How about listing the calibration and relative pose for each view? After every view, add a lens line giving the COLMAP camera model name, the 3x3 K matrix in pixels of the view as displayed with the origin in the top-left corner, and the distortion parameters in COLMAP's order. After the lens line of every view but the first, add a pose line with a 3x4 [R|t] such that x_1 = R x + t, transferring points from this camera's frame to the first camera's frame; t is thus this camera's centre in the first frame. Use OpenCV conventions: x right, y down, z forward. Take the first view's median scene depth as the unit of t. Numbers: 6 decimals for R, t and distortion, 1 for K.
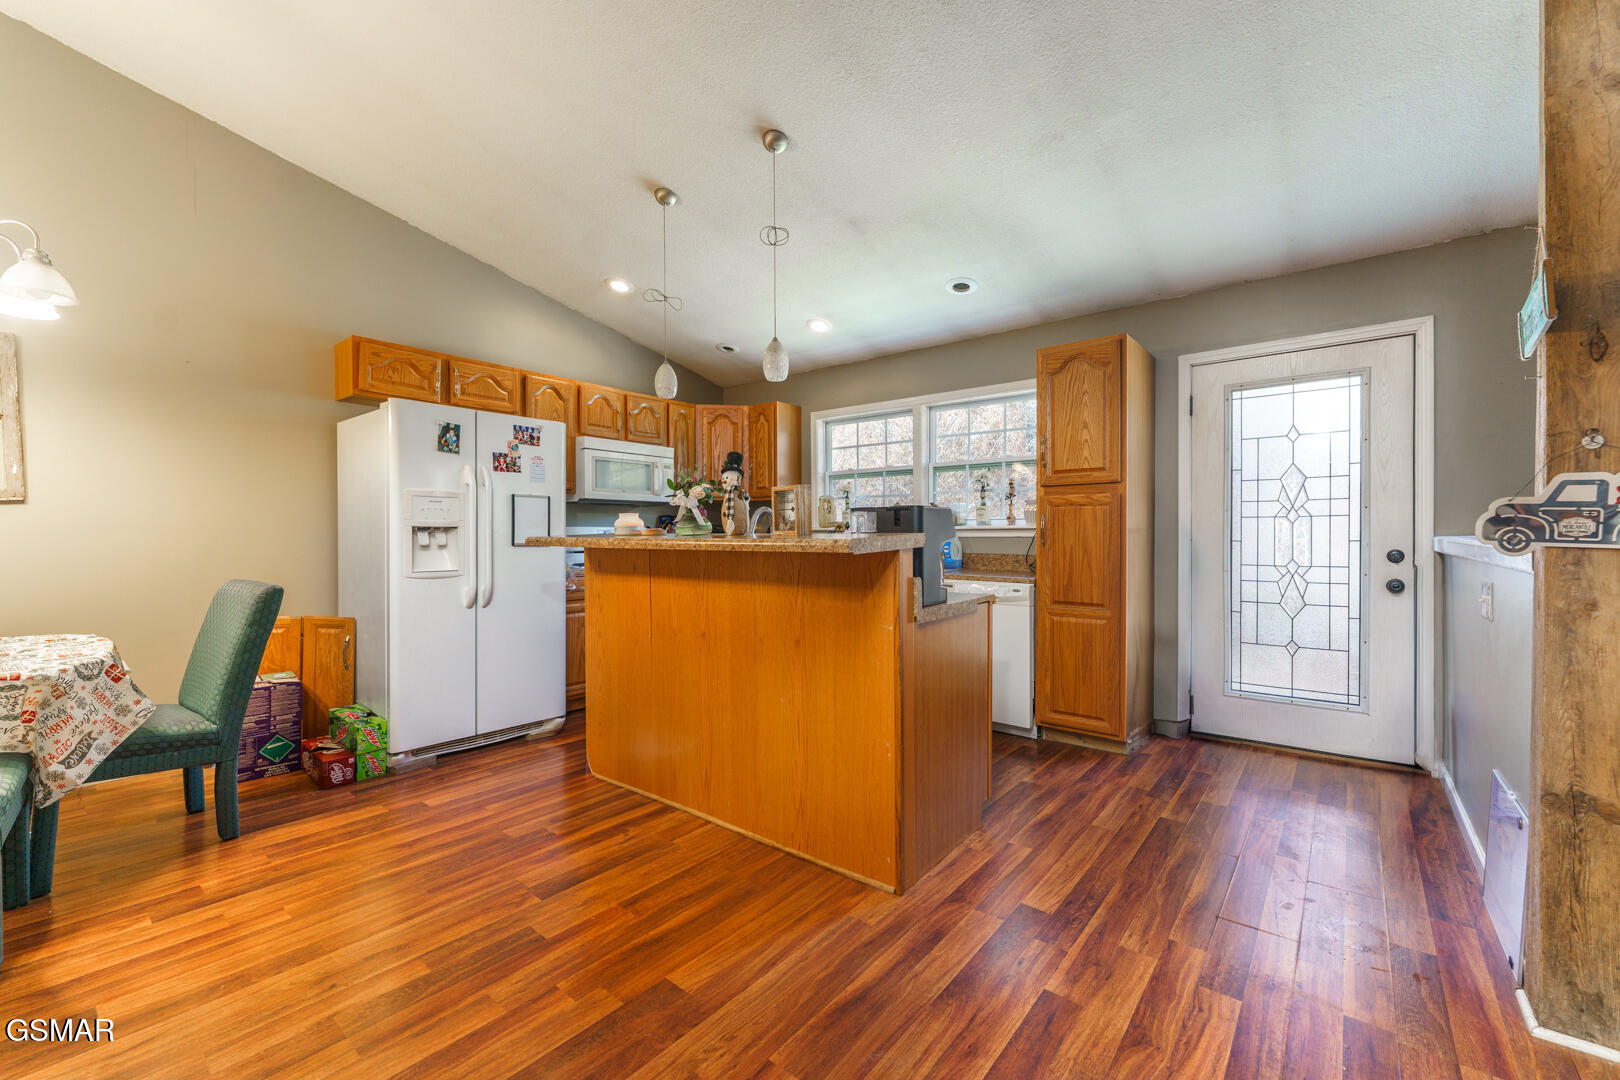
lens RADIAL K [[660.9, 0, 800.4], [0, 660.9, 534.2], [0, 0, 1]] dist [0.001378, 0.000012]
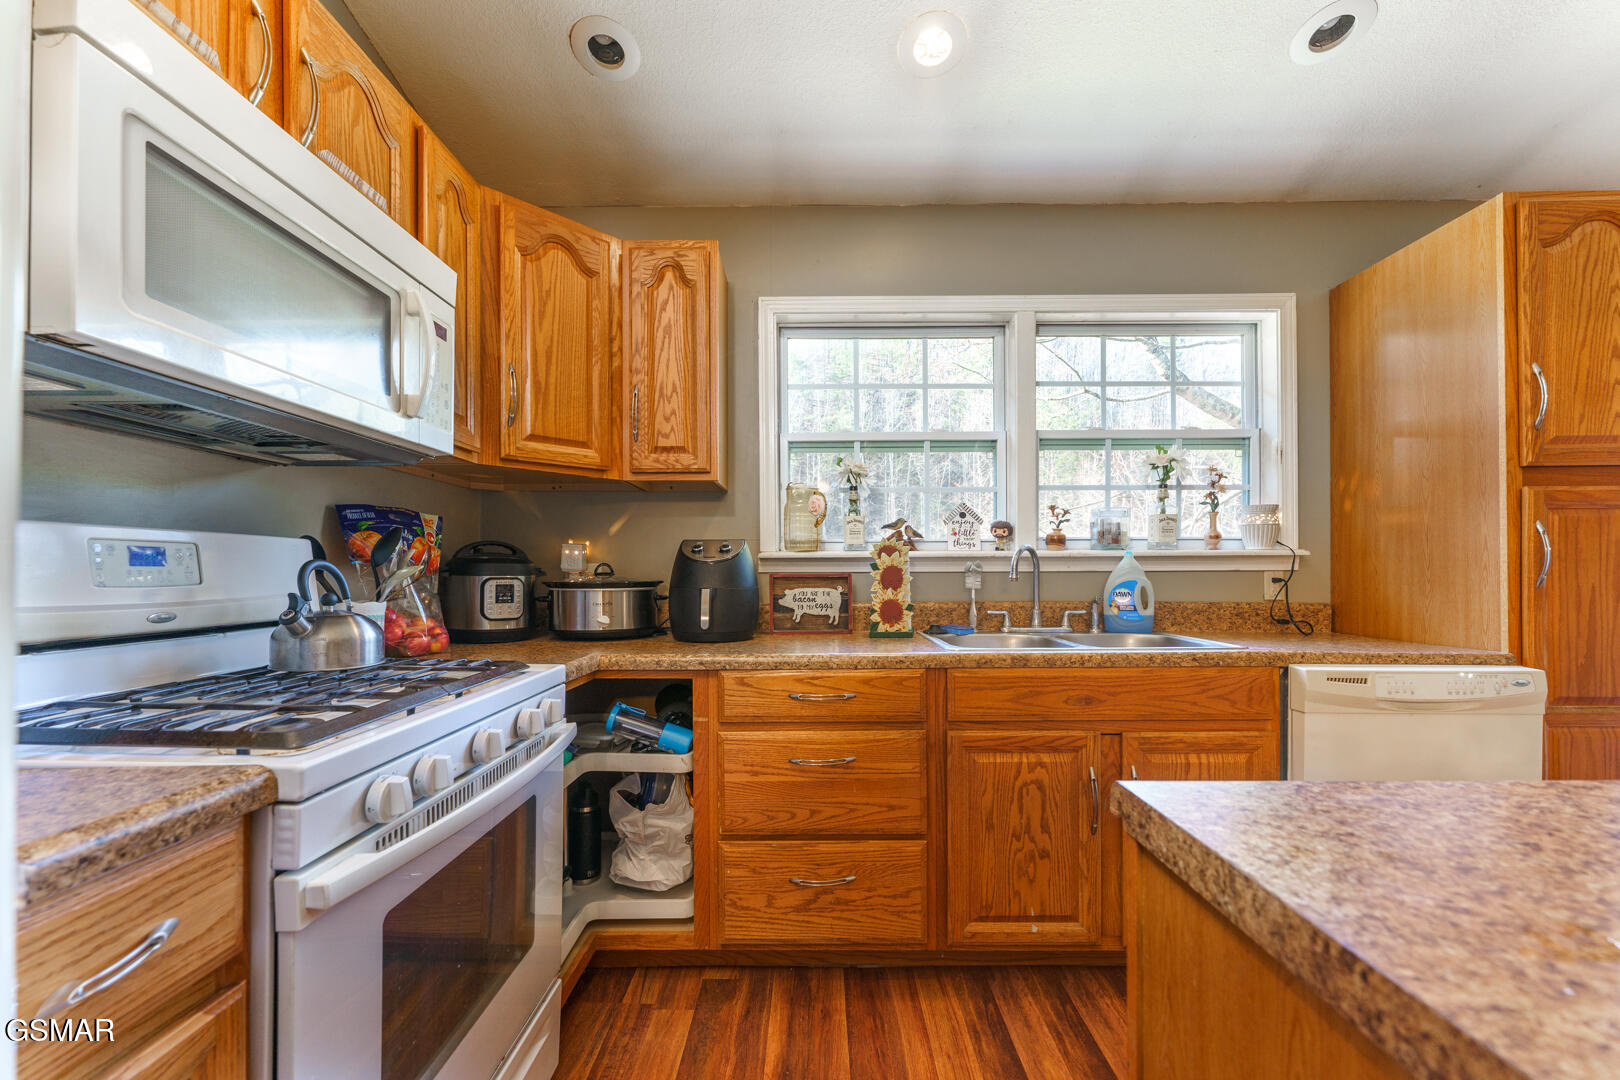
lens RADIAL K [[639.8, 0, 808.2], [0, 639.8, 567.0], [0, 0, 1]] dist [0.000834, 0.000006]
pose [[0.773729, 0.002797, 0.633511, -0.347882], [0.001544, 0.999979, -0.006301, 0.004493], [-0.633515, 0.005854, 0.773708, 0.946247]]
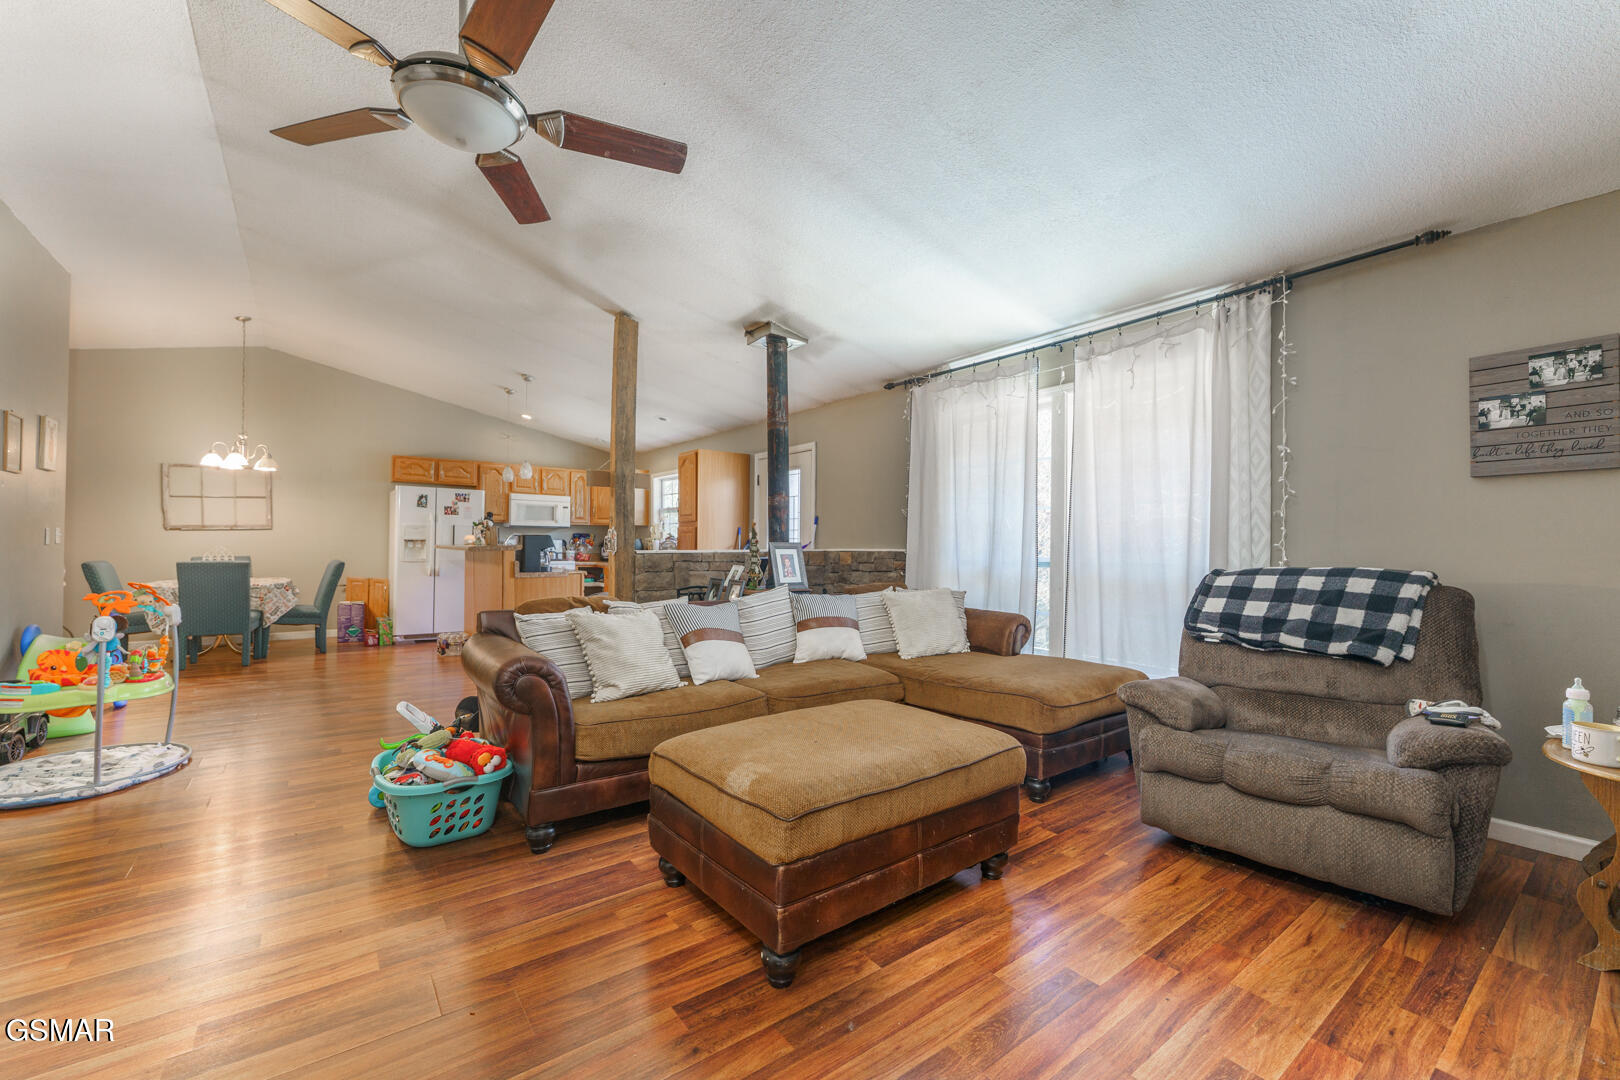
lens RADIAL K [[655.6, 0, 810.0], [0, 655.6, 540.0], [0, 0, 1]] dist [0.000623, -0.000143]
pose [[0.974212, 0.013925, -0.225205, 1.186059], [-0.015830, 0.999853, -0.006657, -0.015617], [0.225079, 0.010050, 0.974289, -0.833815]]
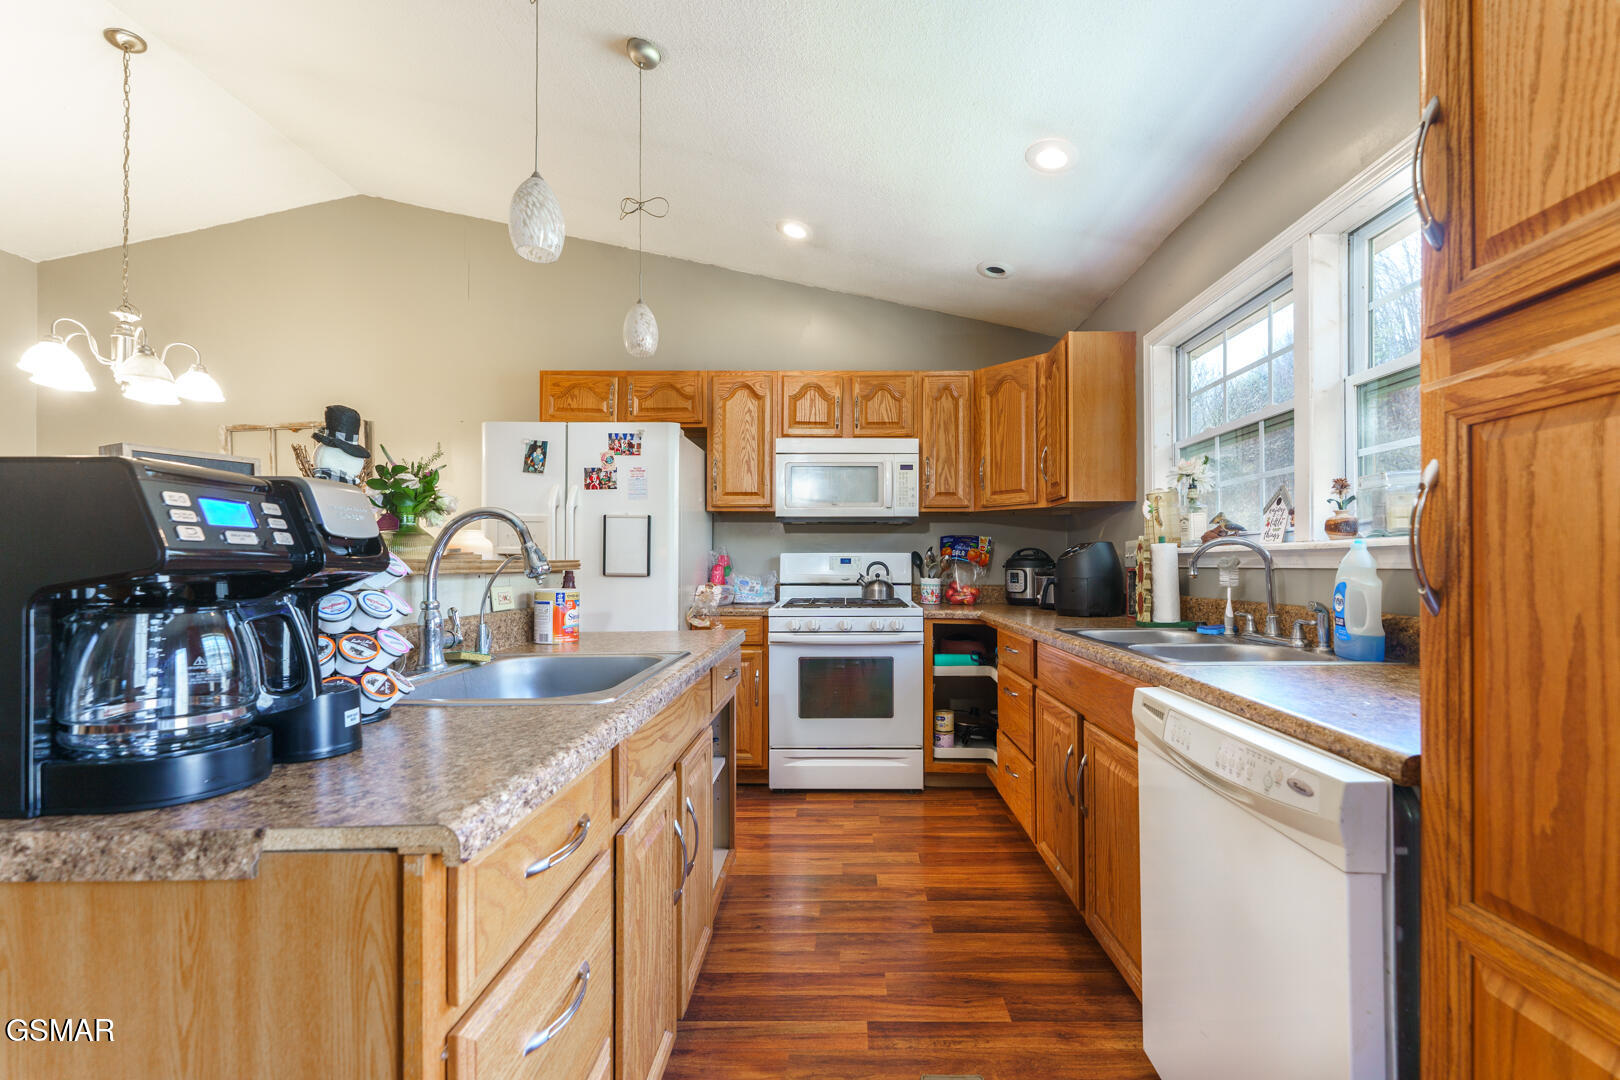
lens RADIAL K [[650.4, 0, 835.3], [0, 650.4, 562.6], [0, 0, 1]] dist [0.000677, -0.000512]
pose [[0.633354, -0.000330, -0.773862, 0.395780], [-0.000577, 0.999999, -0.000898, 0.001233], [0.773862, 0.001015, 0.633353, 0.694542]]
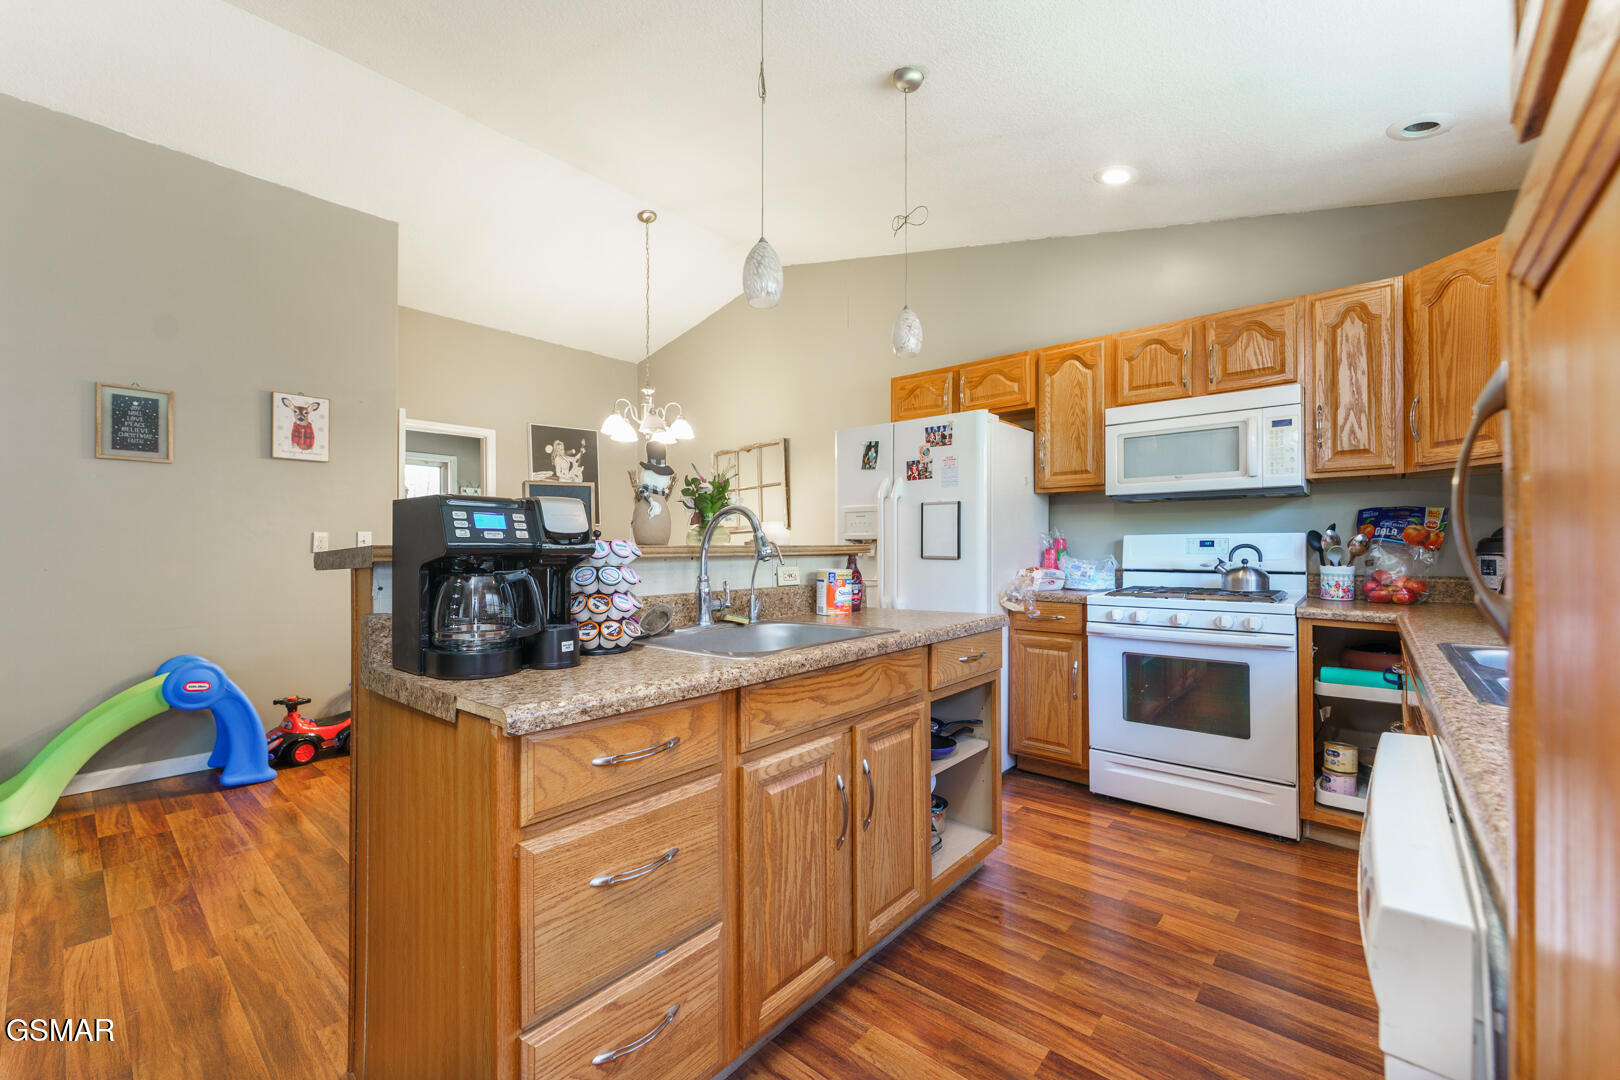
lens RADIAL K [[648.8, 0, 816.5], [0, 648.8, 545.7], [0, 0, 1]] dist [0.000406, -0.000294]
pose [[-0.011229, -0.001340, -0.999936, 0.472791], [0.002718, 0.999995, -0.001370, 0.000351], [0.999933, -0.002733, -0.011226, 0.855169]]
